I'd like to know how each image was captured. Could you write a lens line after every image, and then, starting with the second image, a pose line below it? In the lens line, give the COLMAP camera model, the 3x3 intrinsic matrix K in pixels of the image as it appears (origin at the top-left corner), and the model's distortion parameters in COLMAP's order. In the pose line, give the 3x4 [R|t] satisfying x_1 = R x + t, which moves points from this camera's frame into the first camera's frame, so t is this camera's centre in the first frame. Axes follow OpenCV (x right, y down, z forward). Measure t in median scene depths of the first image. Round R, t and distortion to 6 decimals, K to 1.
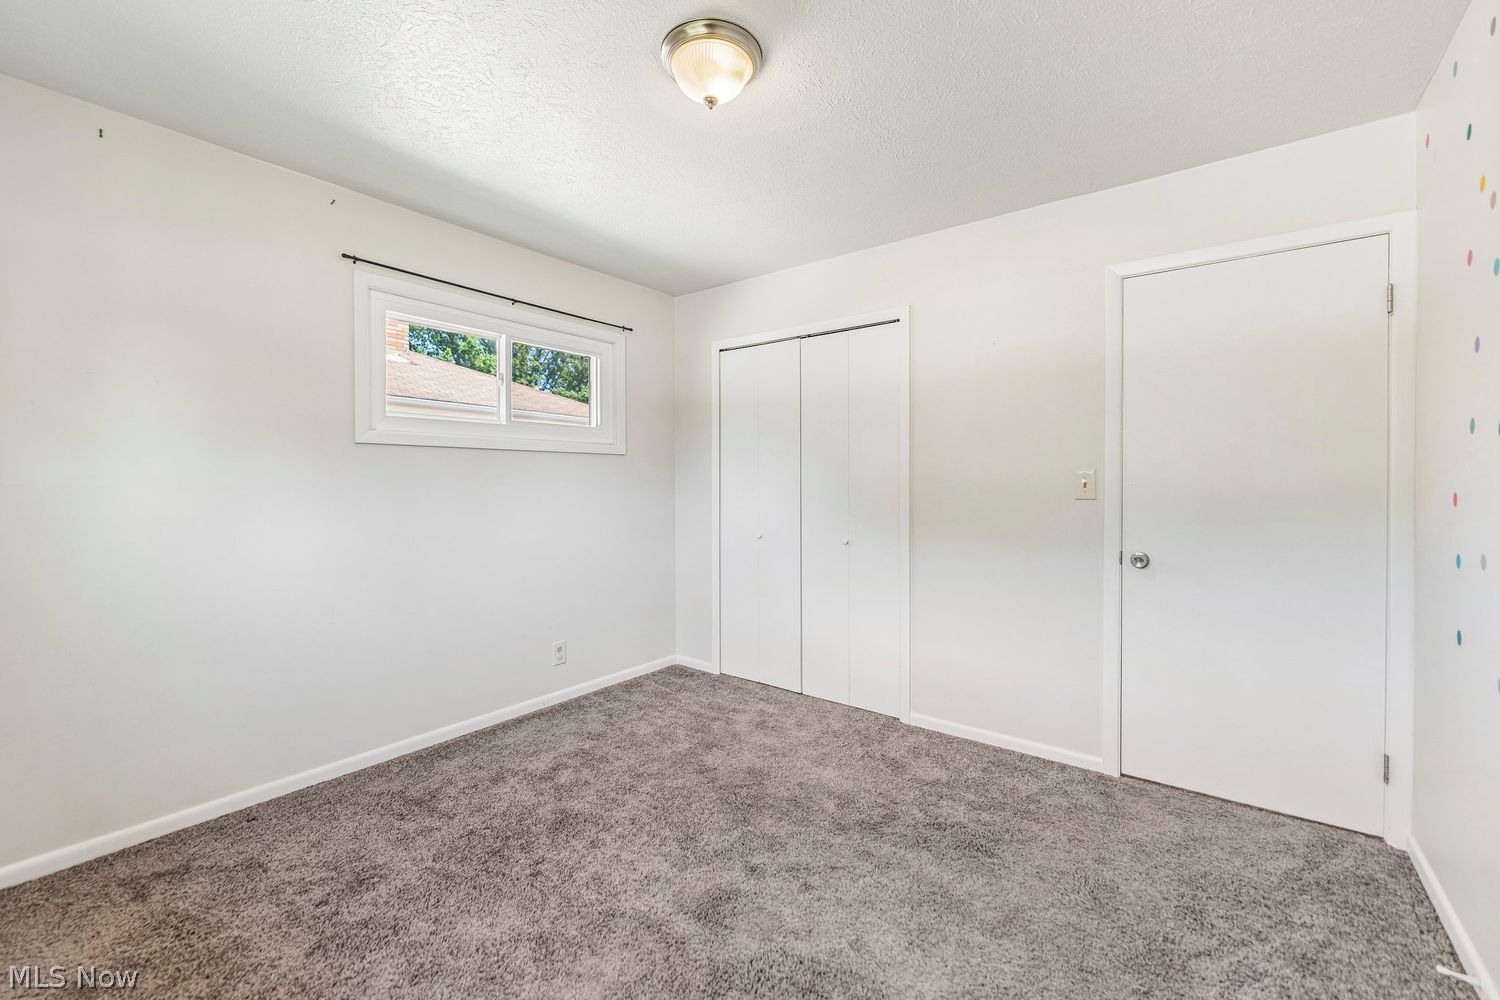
lens RADIAL K [[620.3, 0, 747.3], [0, 620.3, 484.0], [0, 0, 1]] dist [0.004920, 0.000804]
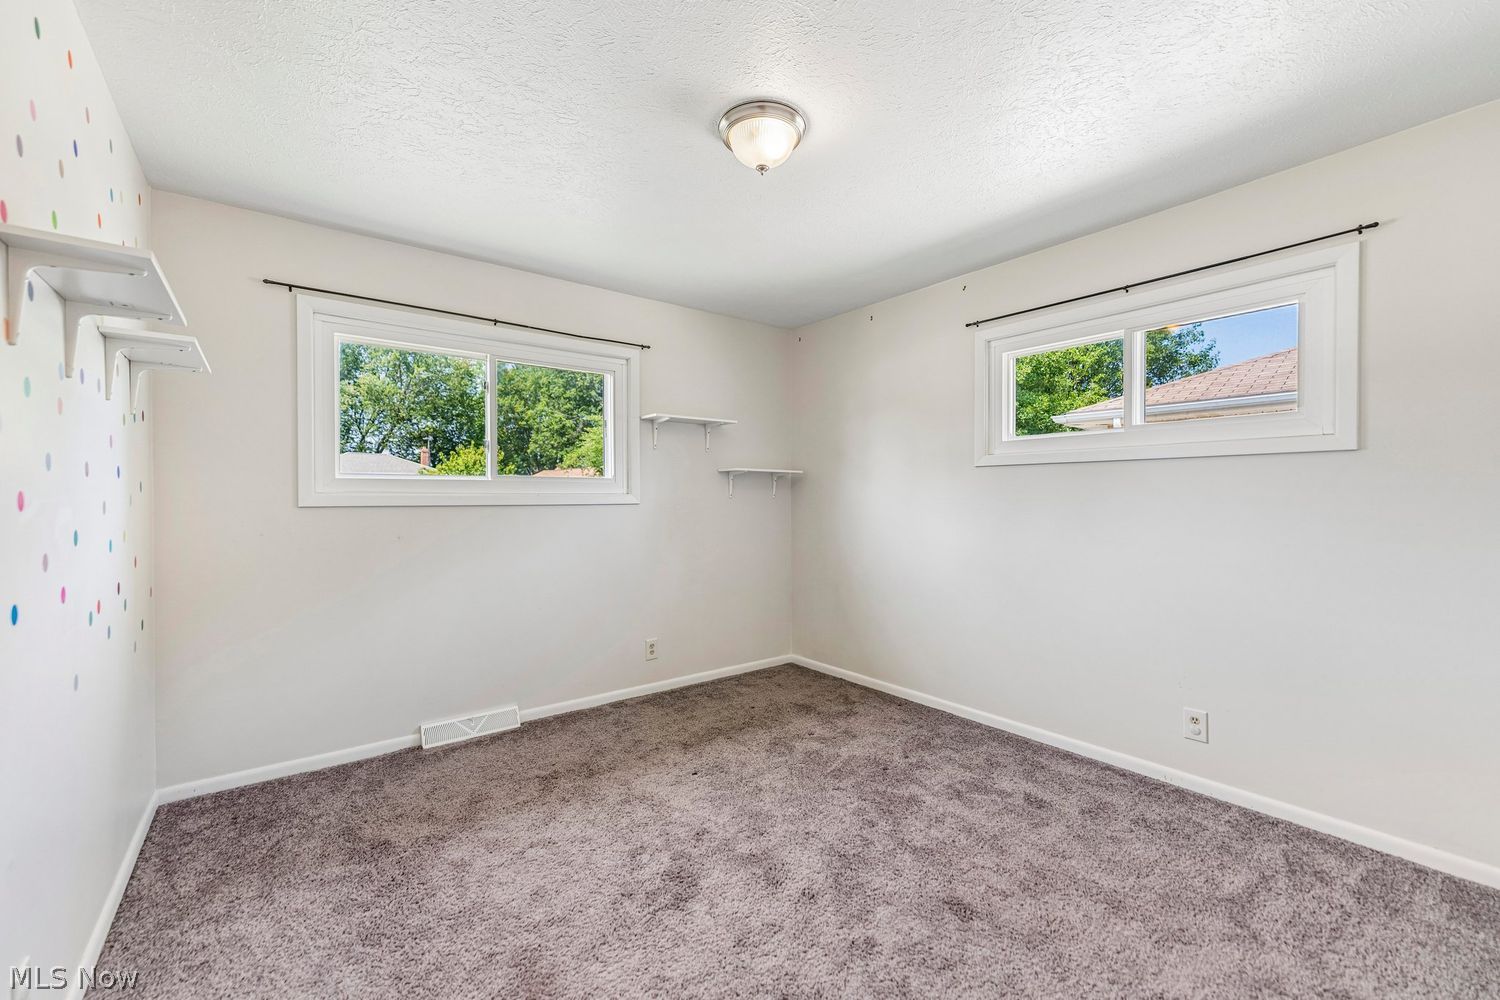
lens RADIAL K [[620.3, 0, 745.2], [0, 620.3, 503.0], [0, 0, 1]] dist [0.004920, 0.000804]
pose [[-0.259494, 0.006817, -0.965721, 0.592767], [-0.007583, 0.999930, 0.009096, 0.000855], [0.965715, 0.009683, -0.259424, 0.705924]]
